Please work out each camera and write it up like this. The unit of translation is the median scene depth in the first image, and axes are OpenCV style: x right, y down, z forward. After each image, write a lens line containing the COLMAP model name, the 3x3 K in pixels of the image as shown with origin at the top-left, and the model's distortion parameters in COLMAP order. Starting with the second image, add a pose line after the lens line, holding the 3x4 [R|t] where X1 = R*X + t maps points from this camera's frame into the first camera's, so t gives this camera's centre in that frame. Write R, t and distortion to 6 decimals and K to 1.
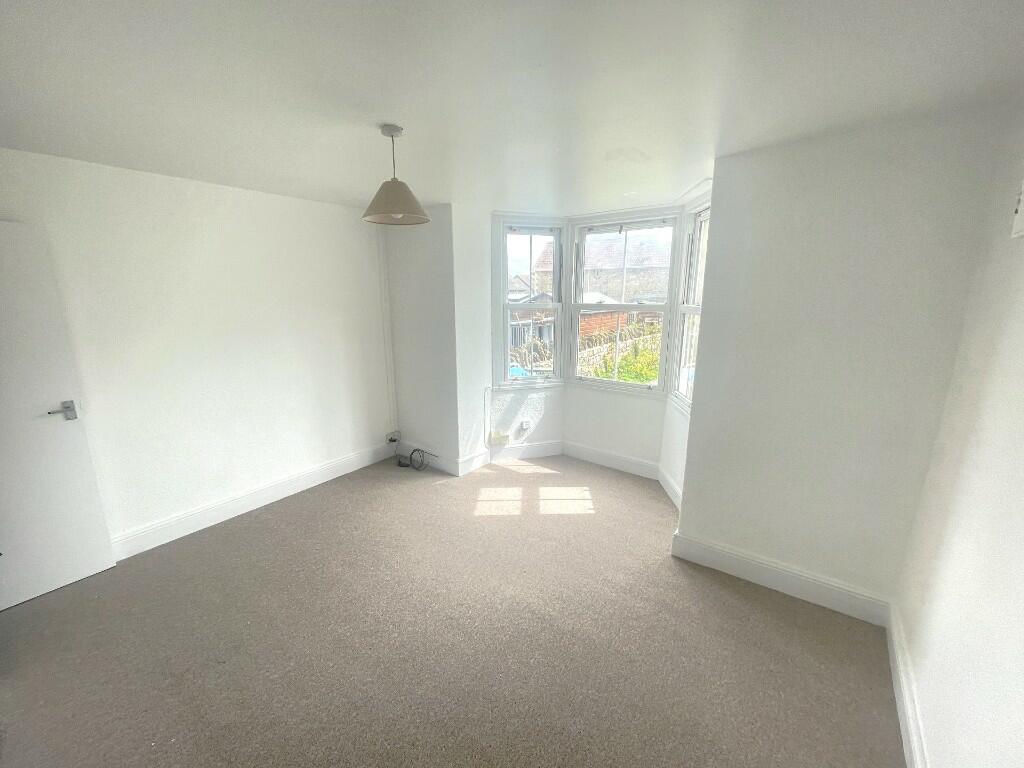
lens RADIAL K [[426.9, 0, 510.5], [0, 426.9, 399.0], [0, 0, 1]] dist [-0.000382, -0.000032]
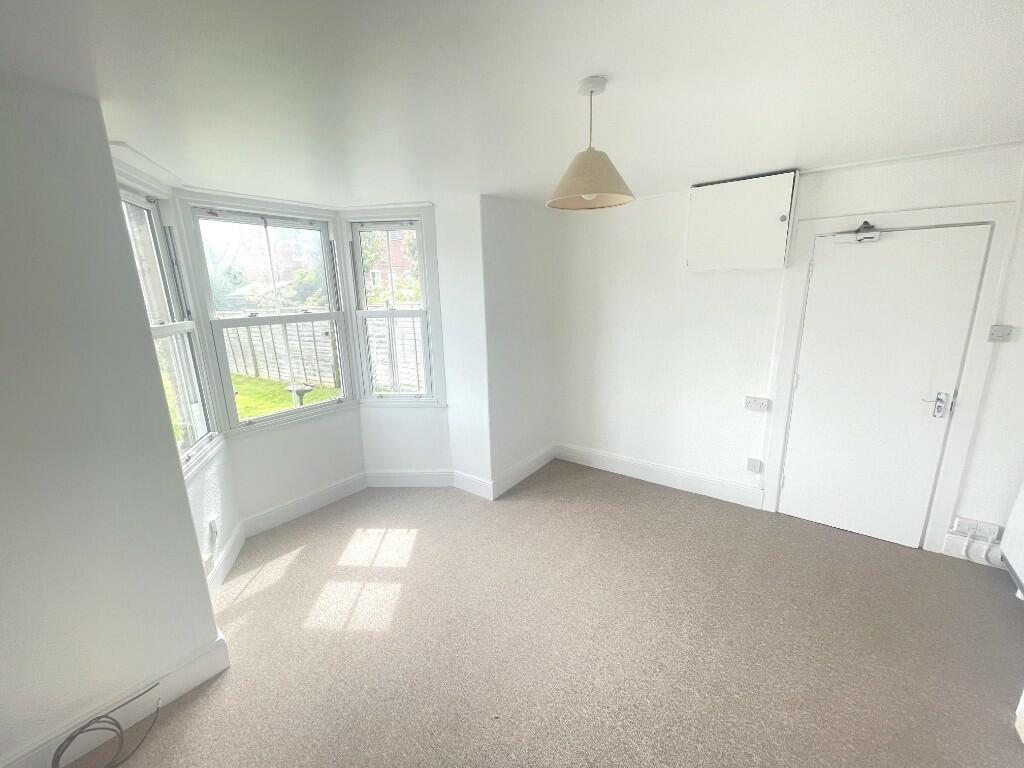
lens RADIAL K [[412.6, 0, 512.0], [0, 412.6, 384.0], [0, 0, 1]] dist [0.000501, 0.000046]
pose [[0.014652, -0.237252, 0.971338, -0.544504], [0.267019, 0.937091, 0.224859, -0.165920], [-0.963580, 0.256071, 0.077081, 0.569385]]
